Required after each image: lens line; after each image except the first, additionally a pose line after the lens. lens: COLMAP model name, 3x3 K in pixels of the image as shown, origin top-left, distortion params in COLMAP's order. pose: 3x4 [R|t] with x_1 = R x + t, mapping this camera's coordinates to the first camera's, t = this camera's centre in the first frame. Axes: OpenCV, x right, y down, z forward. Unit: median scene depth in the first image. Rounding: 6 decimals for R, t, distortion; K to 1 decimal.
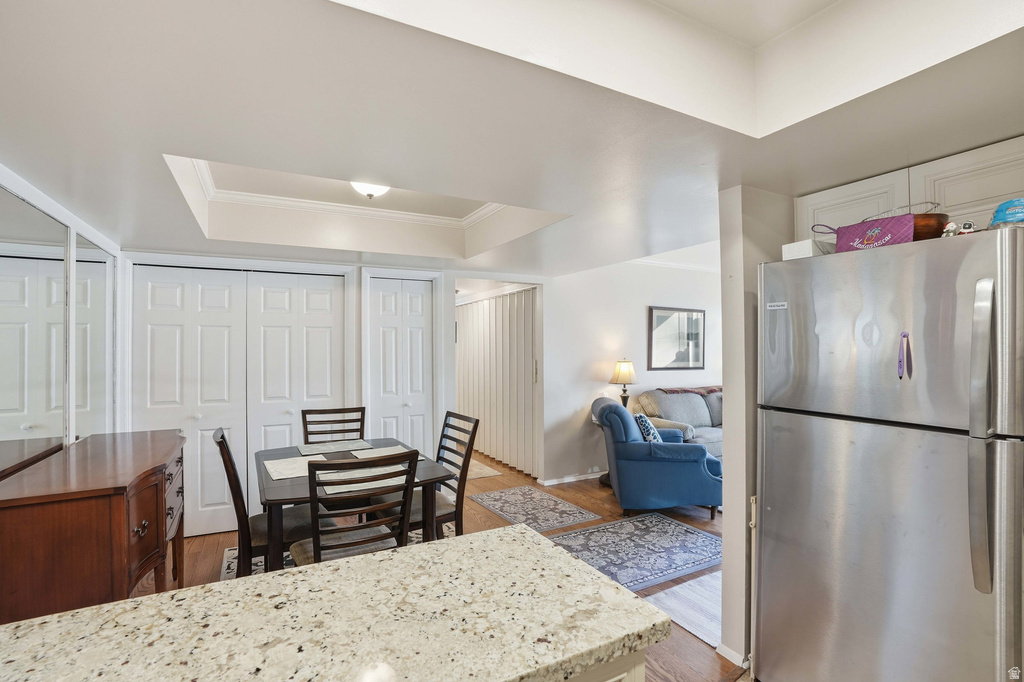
lens RADIAL K [[477.1, 0, 511.0], [0, 477.1, 342.1], [0, 0, 1]] dist [-0.067240, 0.025934]
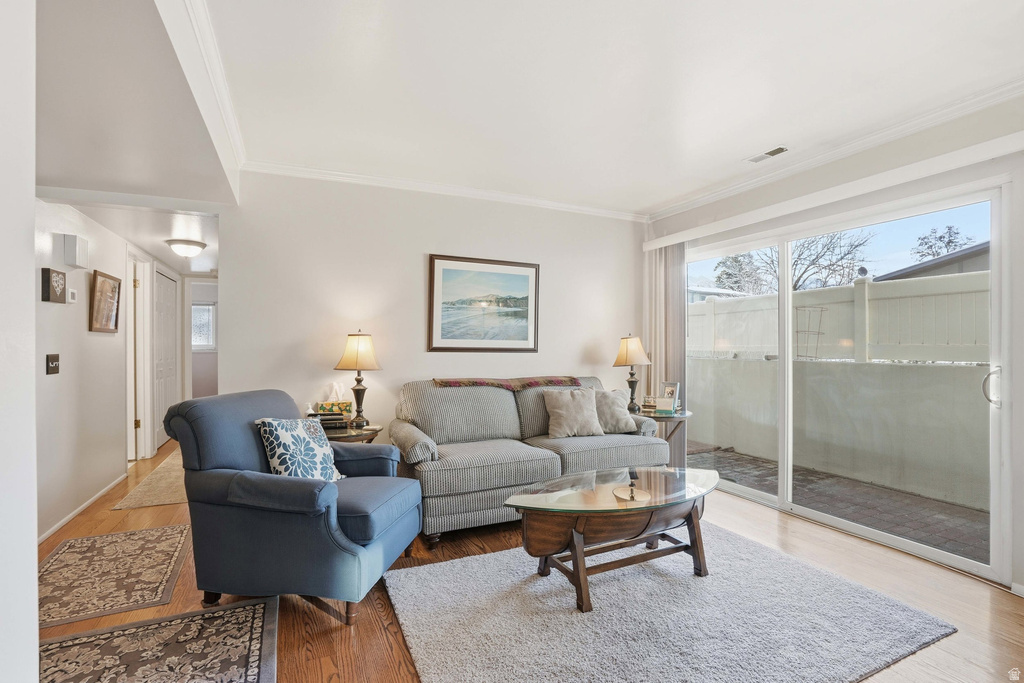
lens RADIAL K [[477.1, 0, 511.0], [0, 477.1, 342.6], [0, 0, 1]] dist [-0.067240, 0.025934]
pose [[0.998522, 0.002708, -0.054289, 0.685791], [-0.002246, 0.999961, 0.008569, 0.064273], [0.054310, -0.008435, 0.998489, 0.530942]]
